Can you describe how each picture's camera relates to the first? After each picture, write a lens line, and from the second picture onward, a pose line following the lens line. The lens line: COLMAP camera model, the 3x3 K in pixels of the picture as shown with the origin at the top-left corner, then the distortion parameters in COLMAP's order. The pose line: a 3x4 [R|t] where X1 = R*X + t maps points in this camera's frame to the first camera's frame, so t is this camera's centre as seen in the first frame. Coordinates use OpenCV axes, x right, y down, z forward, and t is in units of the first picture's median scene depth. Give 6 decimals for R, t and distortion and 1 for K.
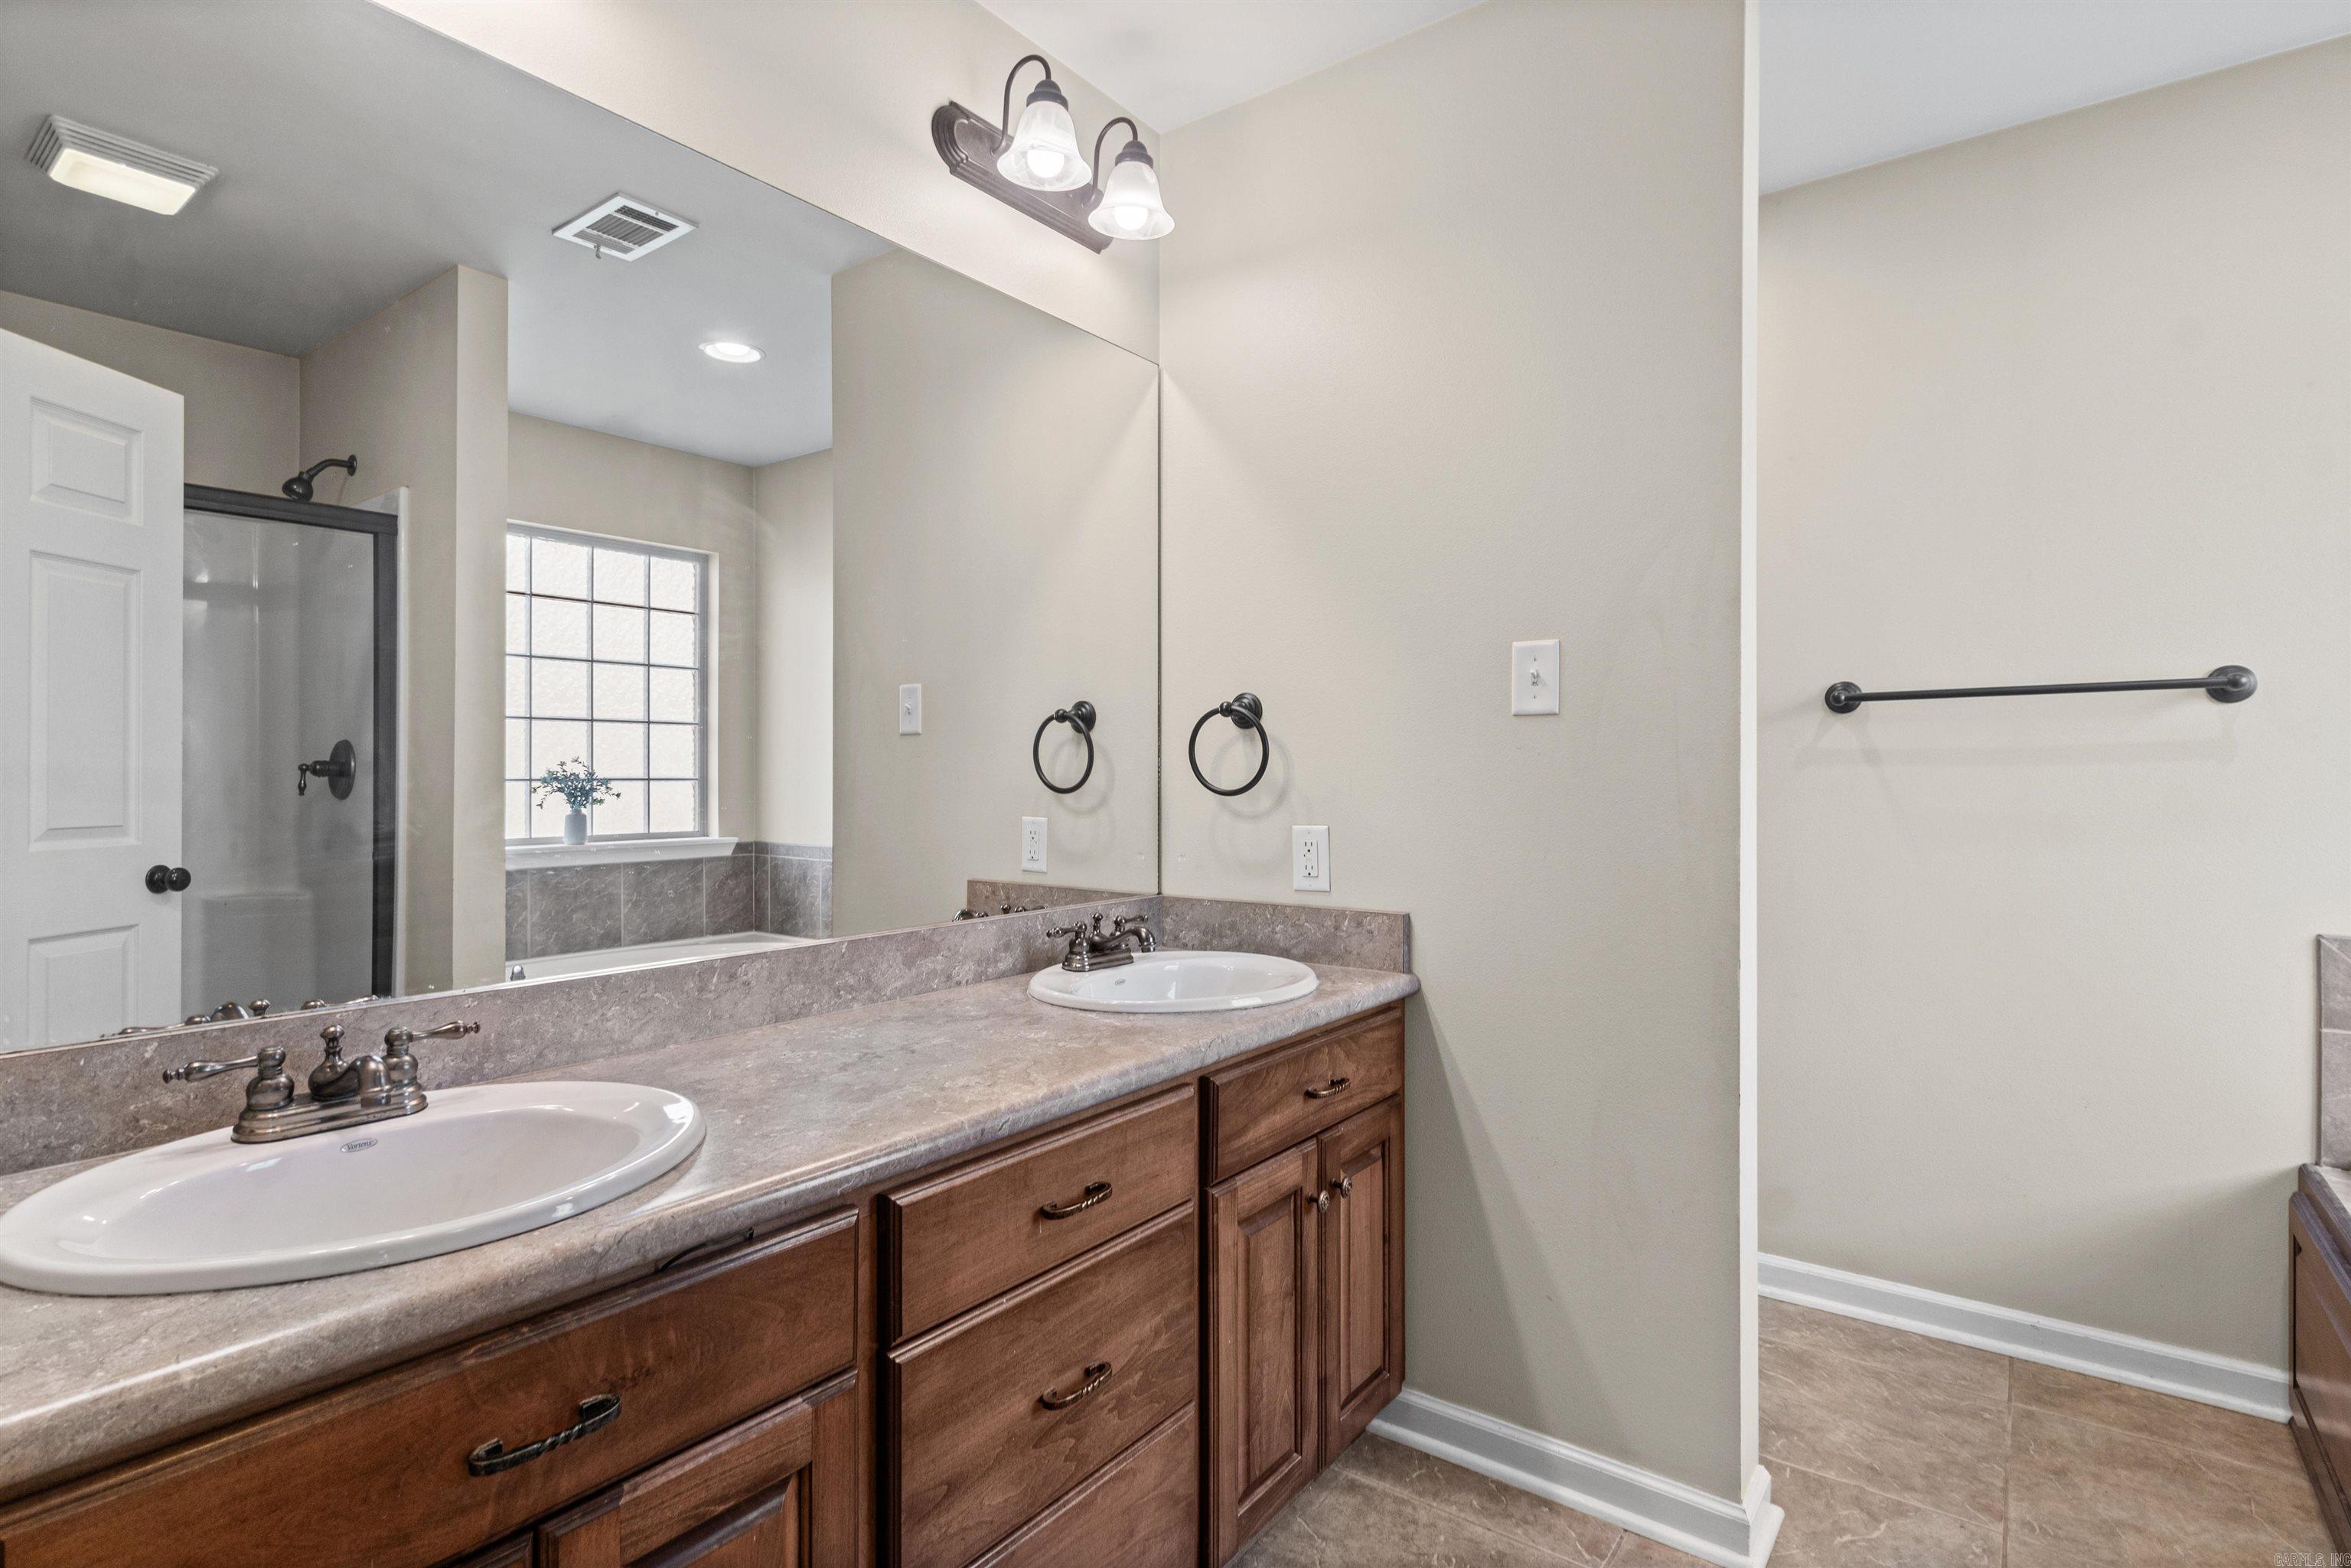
lens RADIAL K [[1160.4, 0, 1174.5], [0, 1160.4, 780.2], [0, 0, 1]] dist [-0.001465, -0.001430]
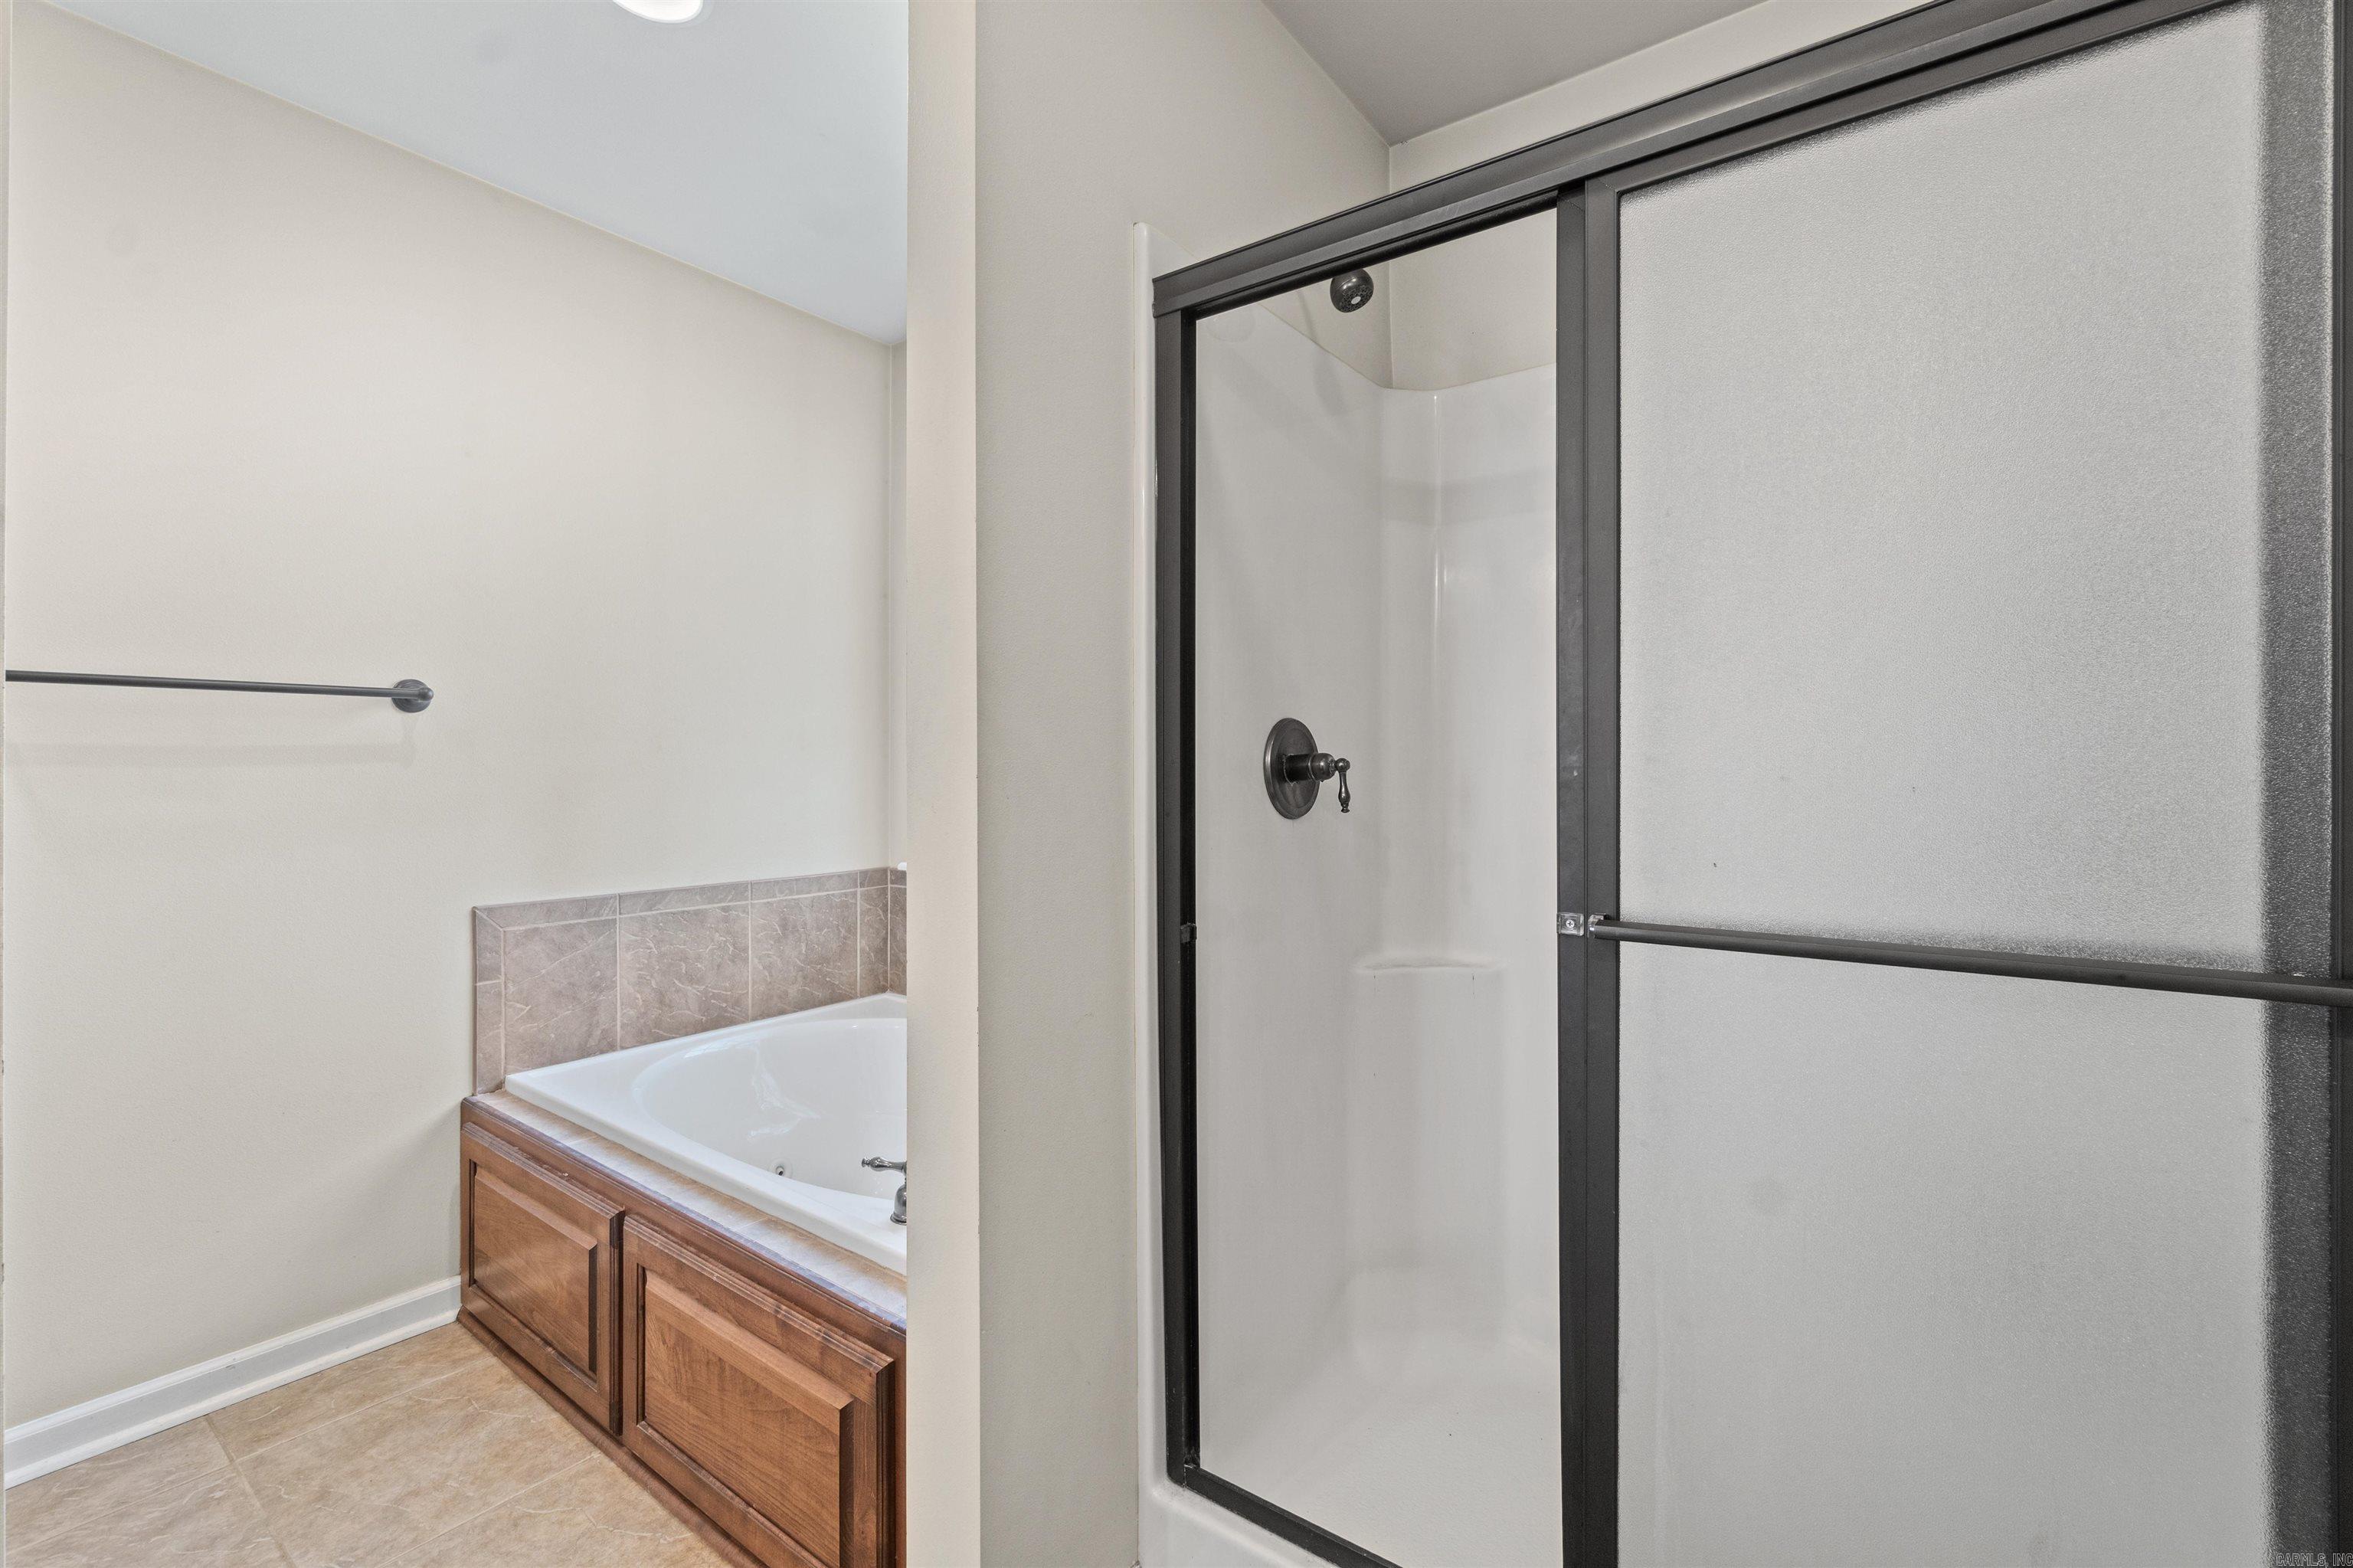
lens RADIAL K [[990.0, 0, 1171.2], [0, 990.0, 781.3], [0, 0, 1]] dist [-0.000642, 0.000099]
pose [[0.007826, -0.002057, 0.999967, -0.019993], [-0.003973, 0.999990, 0.002088, -0.001780], [-0.999961, -0.003989, 0.007818, 0.098786]]
